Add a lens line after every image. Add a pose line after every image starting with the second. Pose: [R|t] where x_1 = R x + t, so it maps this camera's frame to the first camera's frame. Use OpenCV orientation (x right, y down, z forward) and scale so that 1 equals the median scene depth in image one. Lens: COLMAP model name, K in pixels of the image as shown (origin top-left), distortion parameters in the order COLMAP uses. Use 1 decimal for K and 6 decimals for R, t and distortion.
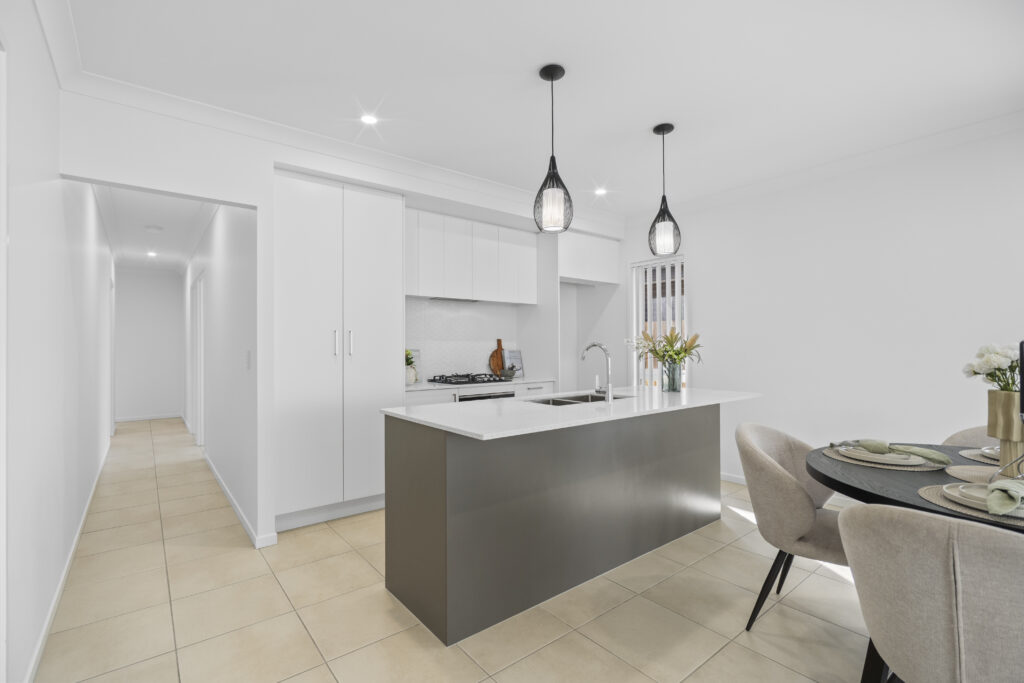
lens RADIAL K [[459.6, 0, 508.3], [0, 459.6, 338.5], [0, 0, 1]] dist [-0.002278, -0.000153]
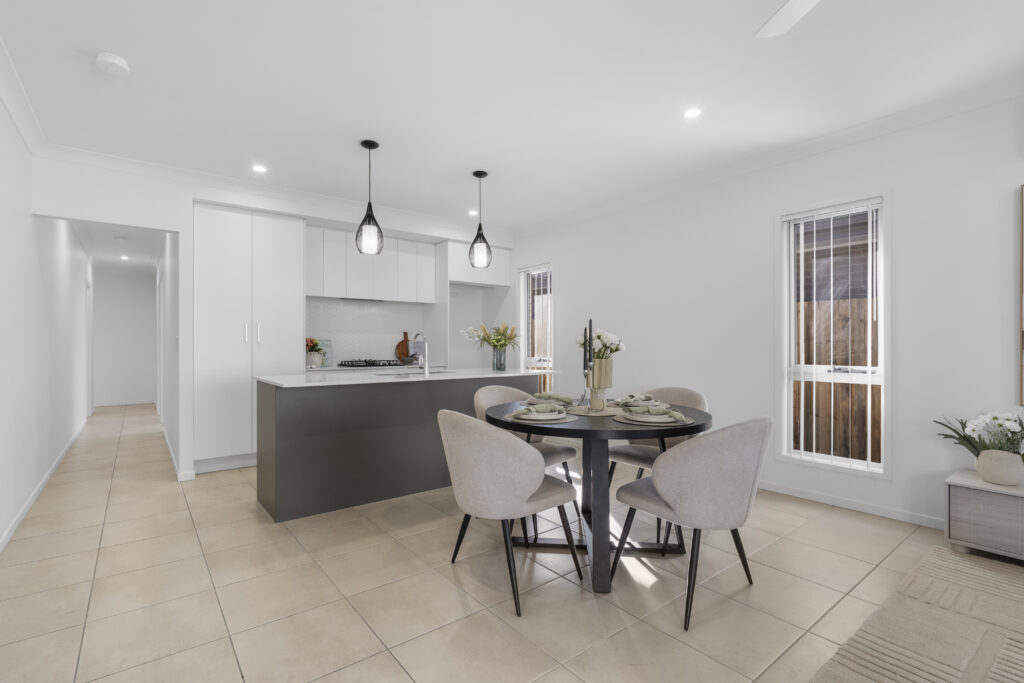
lens RADIAL K [[468.4, 0, 501.8], [0, 468.4, 337.8], [0, 0, 1]] dist [0.001079, -0.000038]
pose [[0.999945, 0.003538, -0.009857, 0.280062], [-0.003505, 0.999988, 0.003294, 0.013298], [0.009868, -0.003259, 0.999946, -0.253492]]
